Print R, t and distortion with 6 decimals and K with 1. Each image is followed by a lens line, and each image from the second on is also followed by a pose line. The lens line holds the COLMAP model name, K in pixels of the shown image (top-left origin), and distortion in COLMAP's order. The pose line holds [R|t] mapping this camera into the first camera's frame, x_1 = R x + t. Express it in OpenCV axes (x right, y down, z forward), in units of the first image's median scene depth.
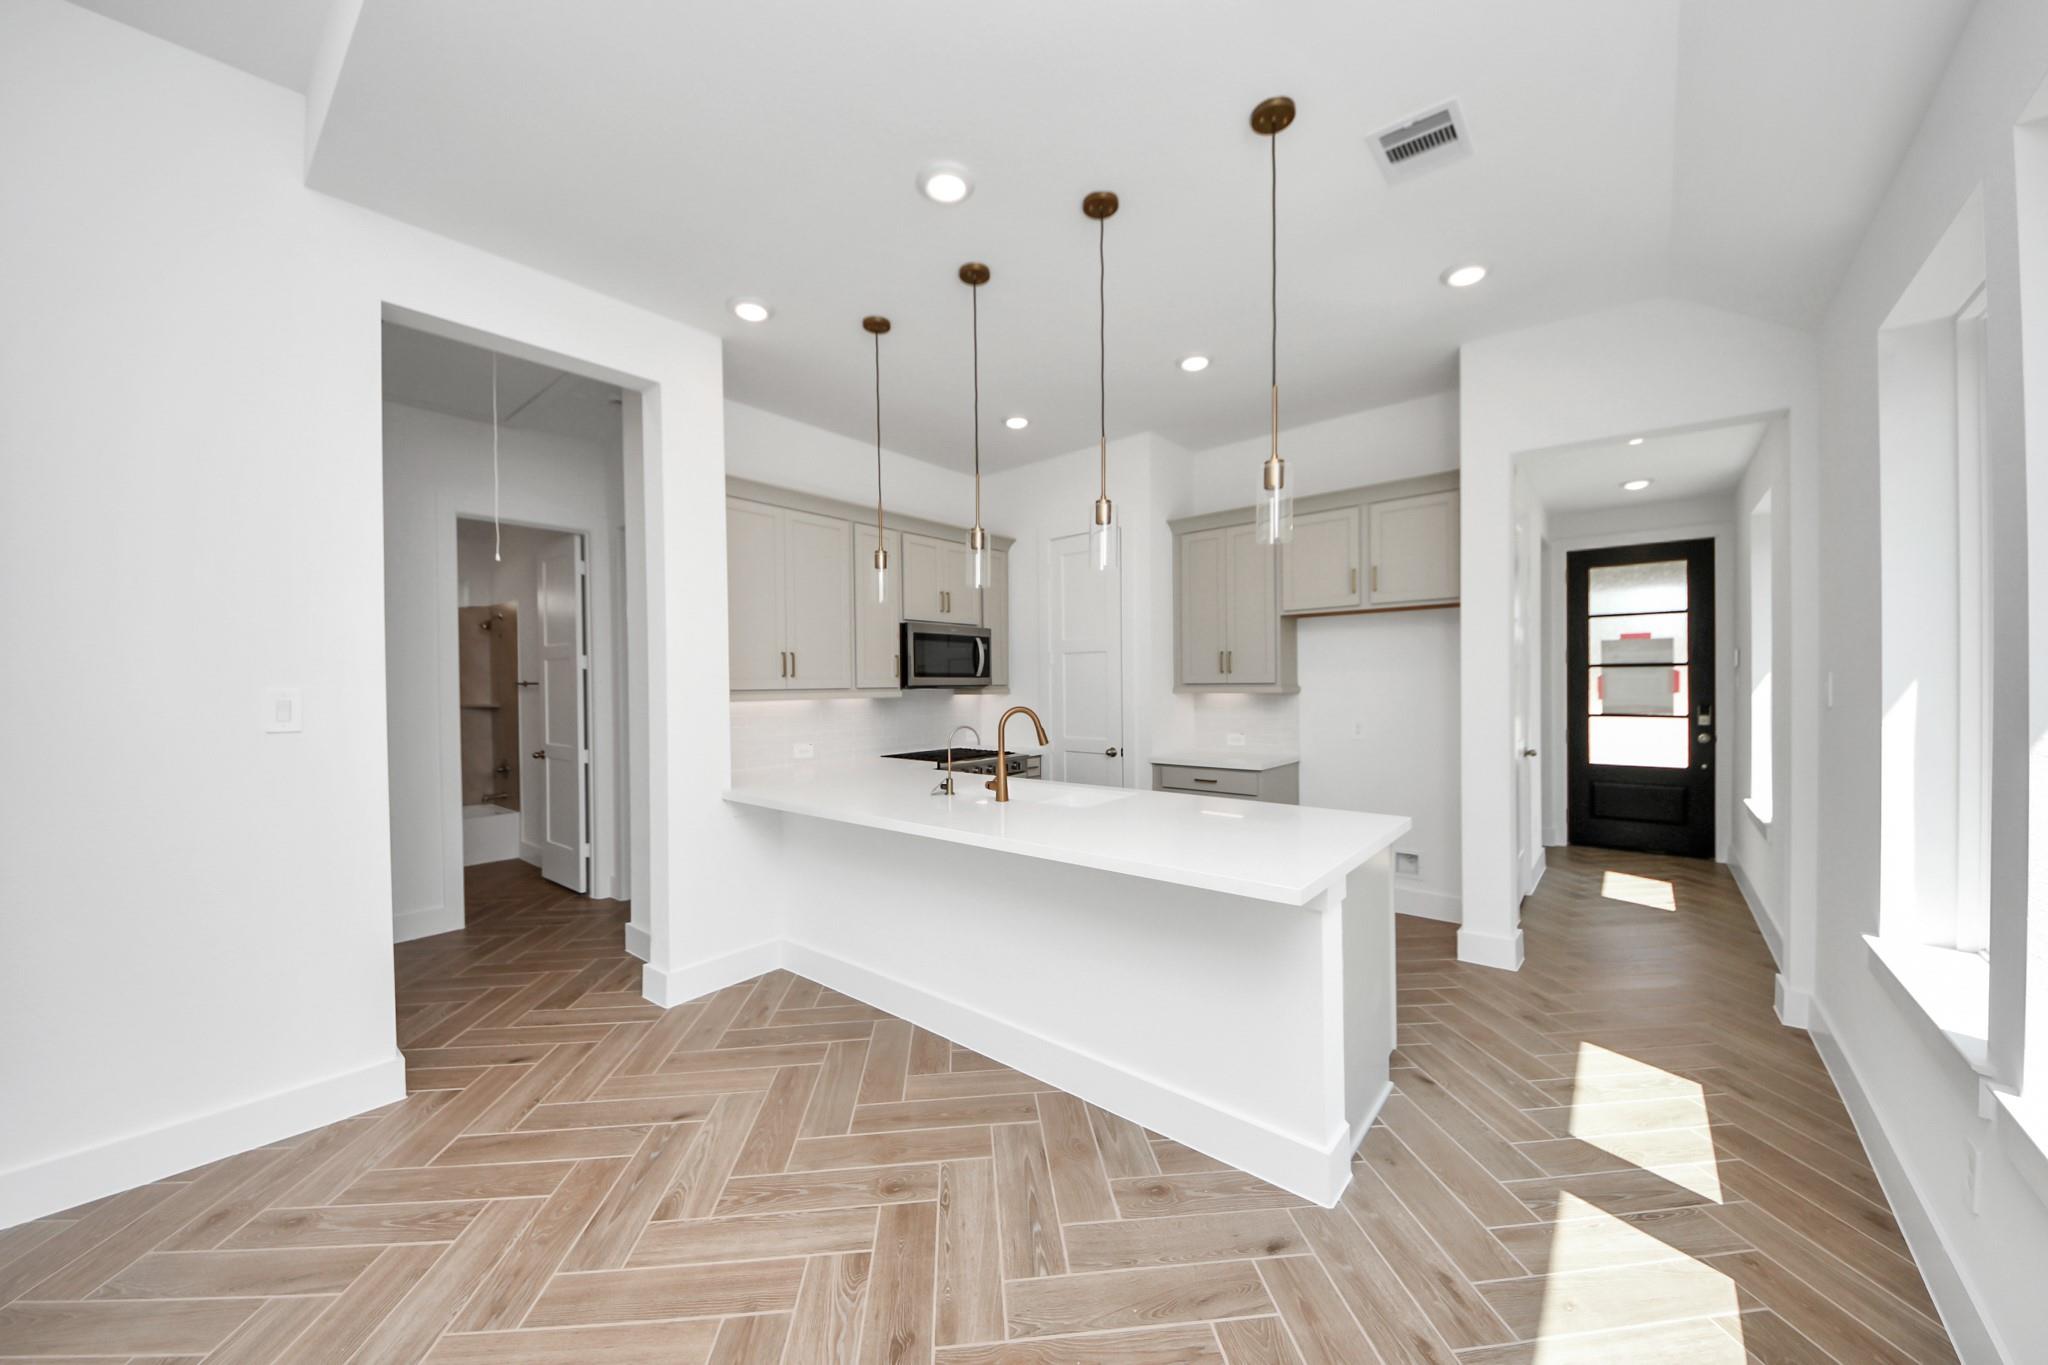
lens RADIAL K [[728.4, 0, 1012.1], [0, 728.4, 690.0], [0, 0, 1]] dist [-0.000120, -0.000115]
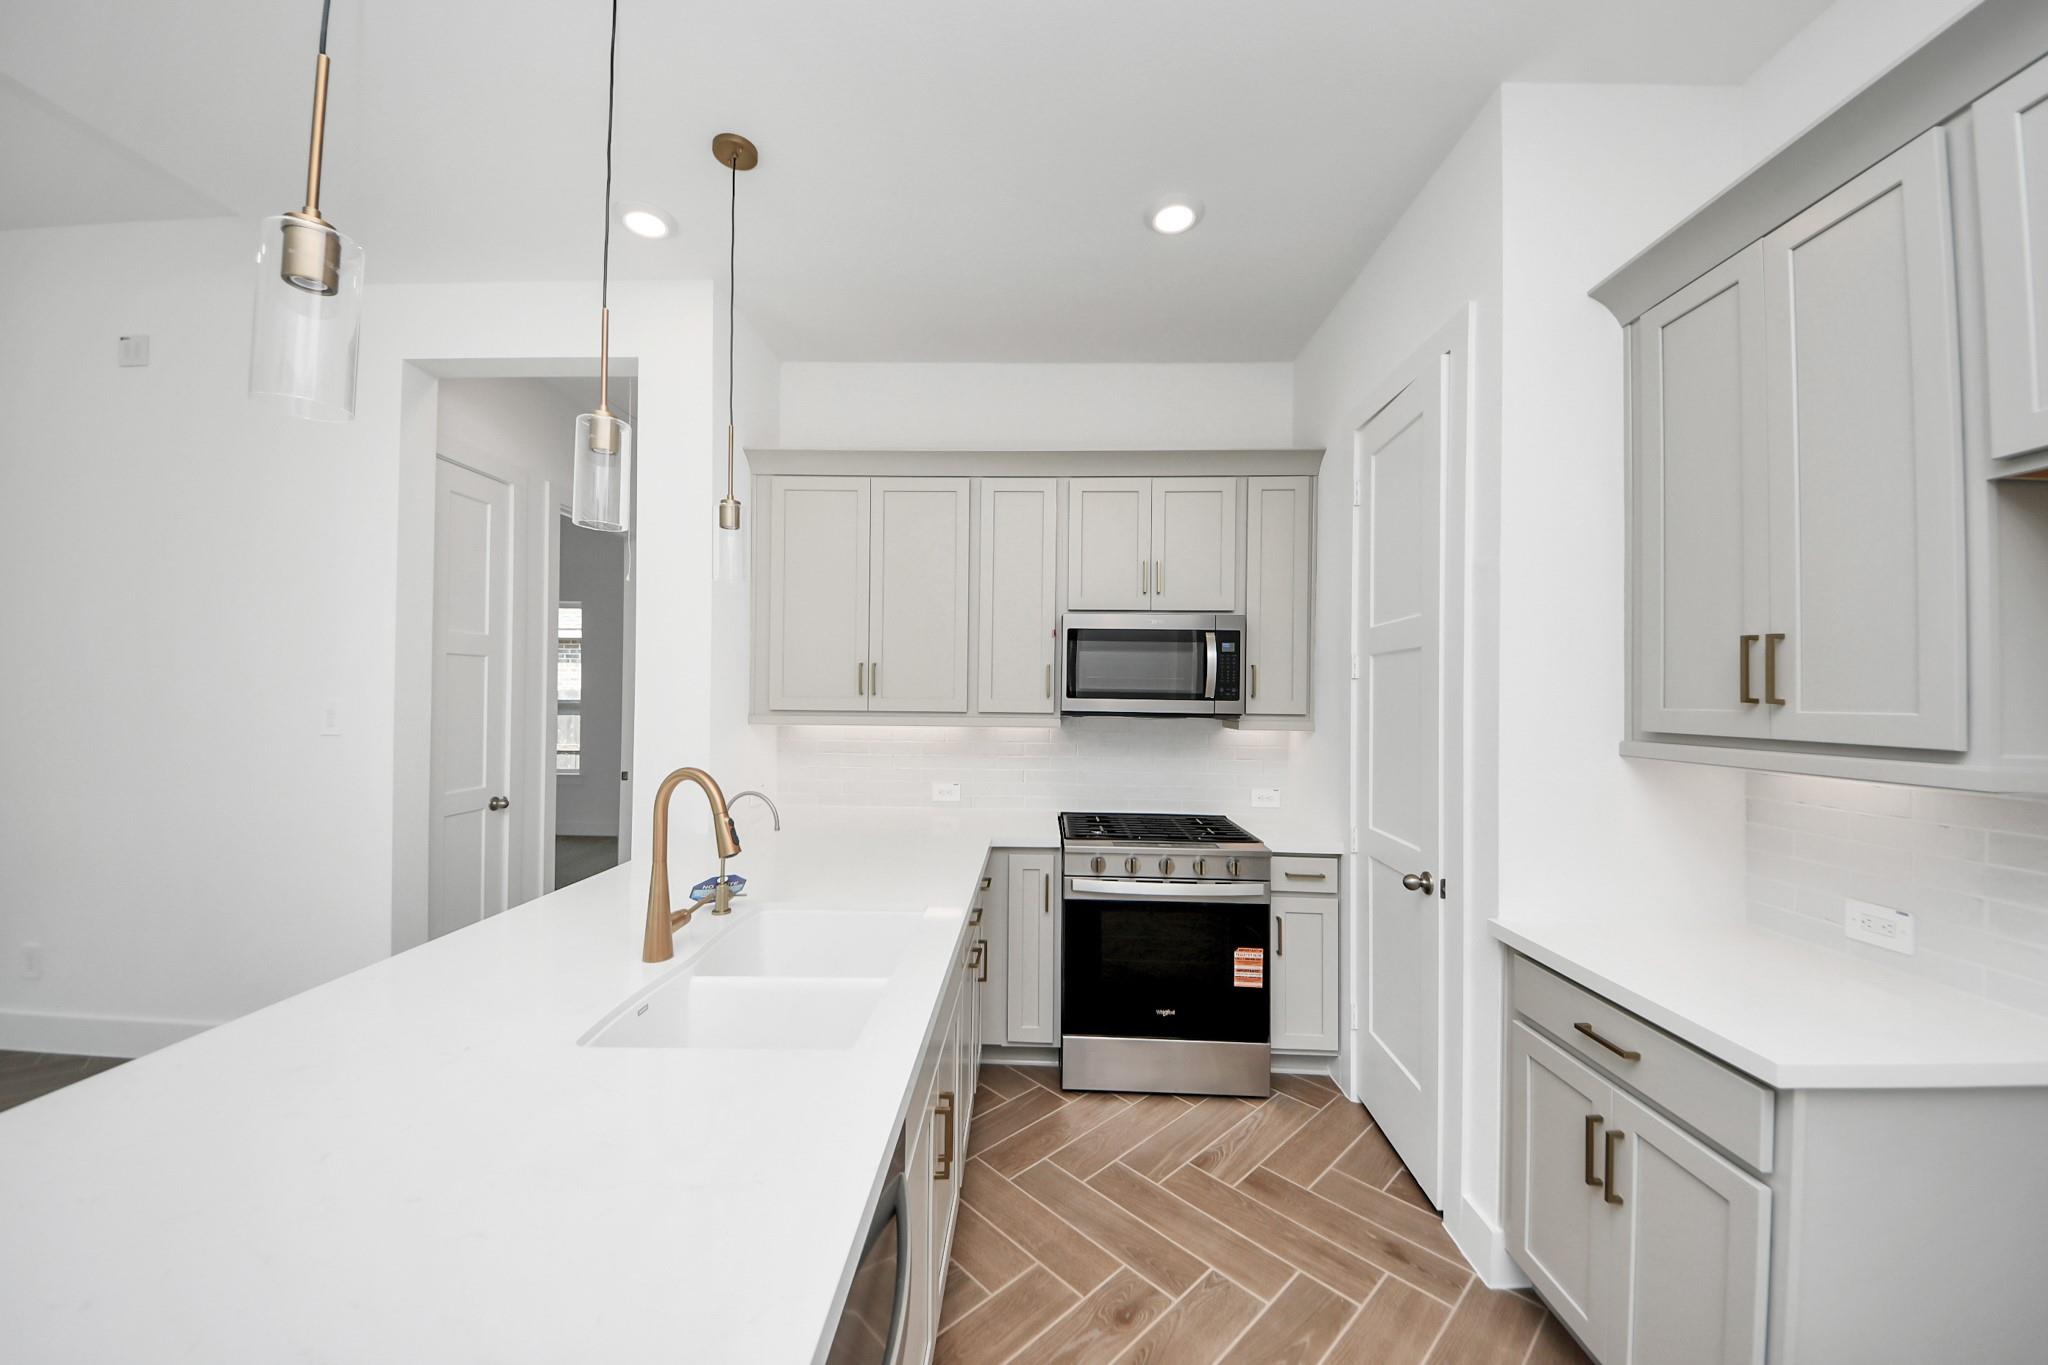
lens RADIAL K [[728.4, 0, 1012.1], [0, 728.4, 690.0], [0, 0, 1]] dist [-0.000120, -0.000115]
pose [[0.623142, 0.013631, -0.781990, 0.335605], [-0.022449, 0.999748, -0.000462, -0.022777], [0.781786, 0.017842, 0.623291, 0.566701]]
